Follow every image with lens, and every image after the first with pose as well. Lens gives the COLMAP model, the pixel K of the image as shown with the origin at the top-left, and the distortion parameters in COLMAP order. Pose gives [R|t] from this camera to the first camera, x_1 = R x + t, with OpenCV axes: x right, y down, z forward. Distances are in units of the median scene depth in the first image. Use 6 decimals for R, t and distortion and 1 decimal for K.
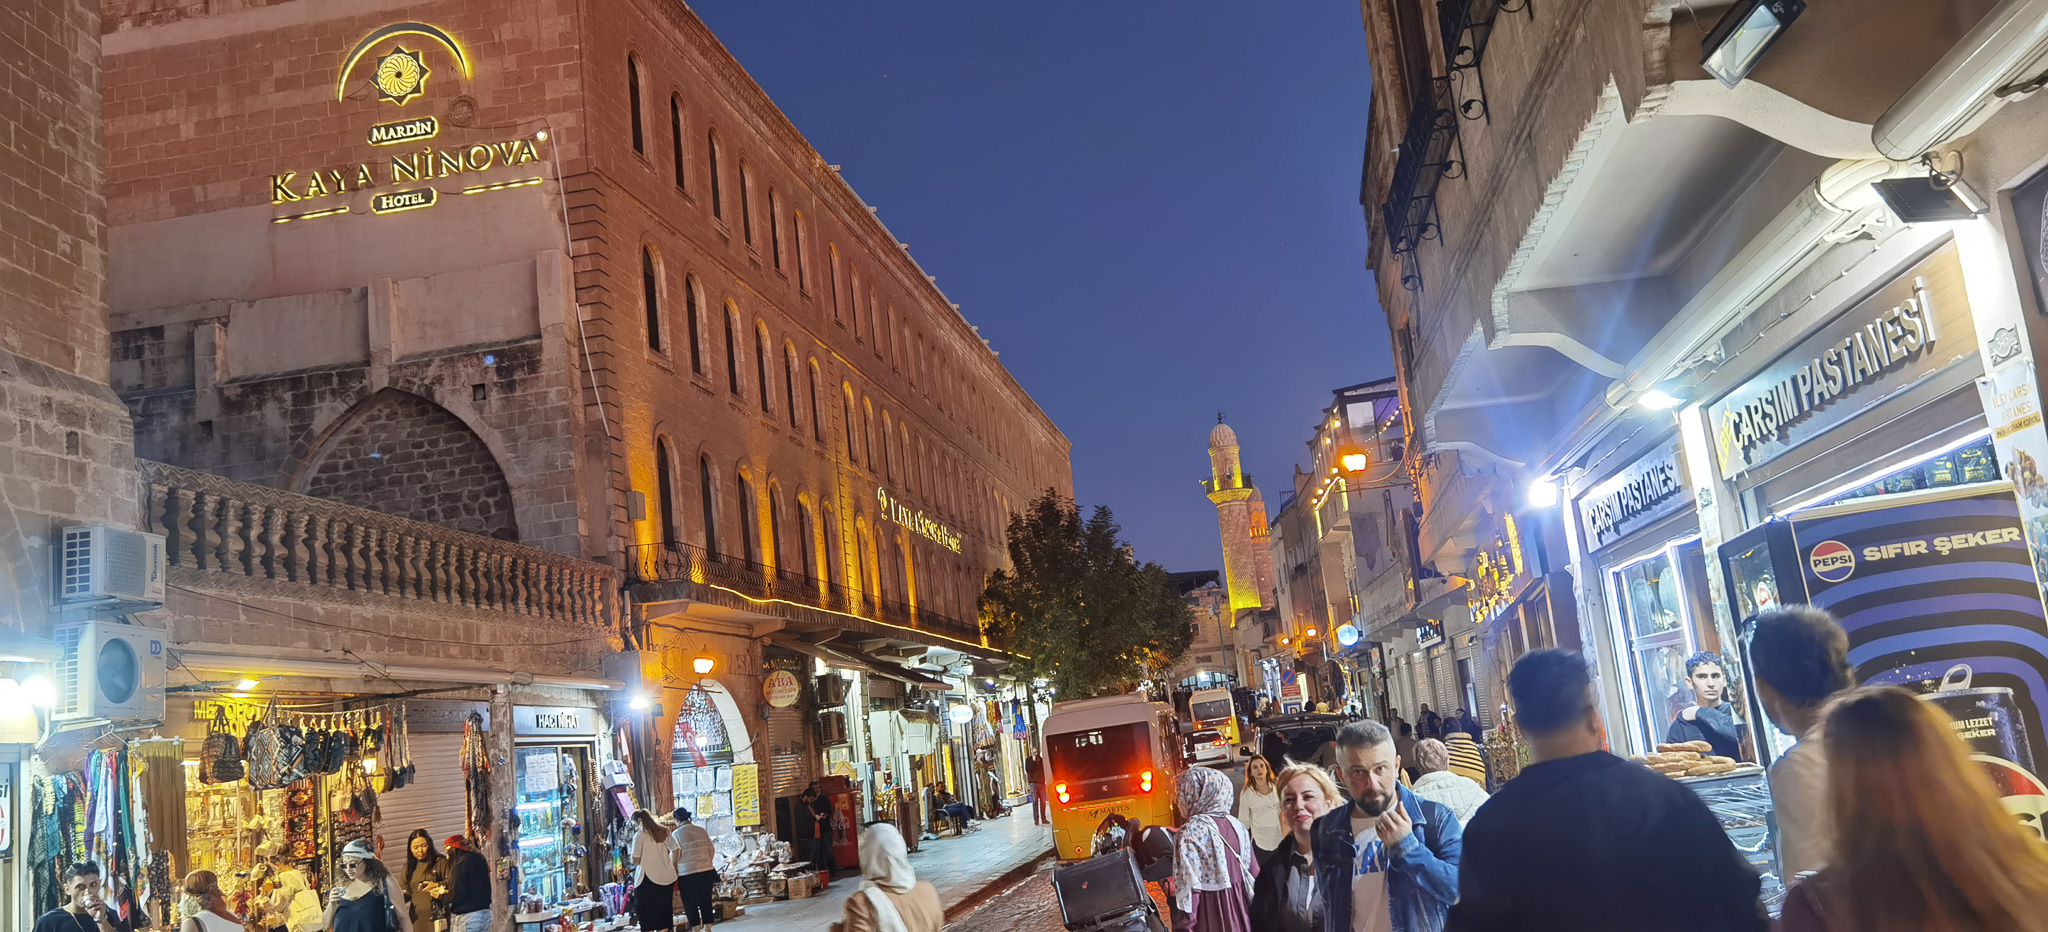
lens RADIAL K [[1603.1, 0, 1031.0], [0, 1603.1, 454.4], [0, 0, 1]] dist [0.031906, 0.007896]
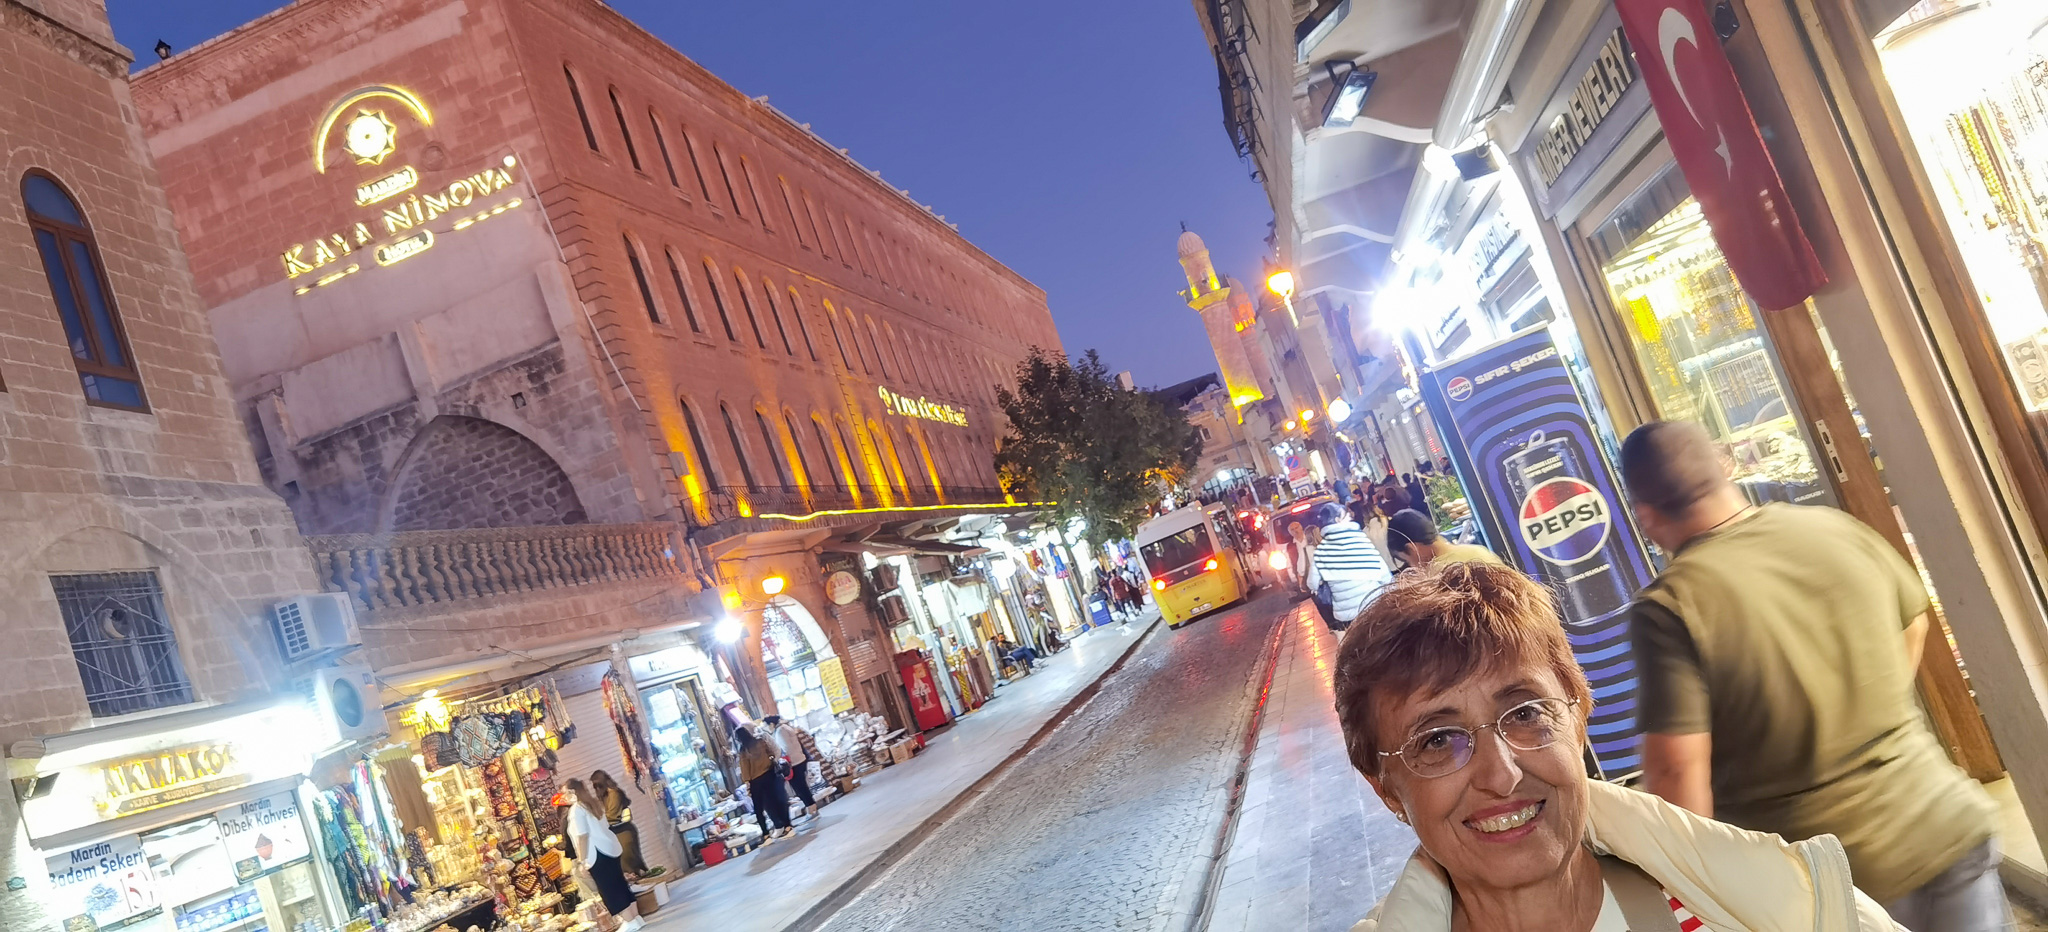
lens RADIAL K [[1603.1, 0, 1042.3], [0, 1603.1, 439.0], [0, 0, 1]] dist [0.031906, 0.007896]
pose [[0.971151, -0.238454, -0.002311, 0.008664], [0.237701, 0.967221, 0.089342, -0.024696], [-0.019069, -0.087314, 0.995998, -0.124127]]
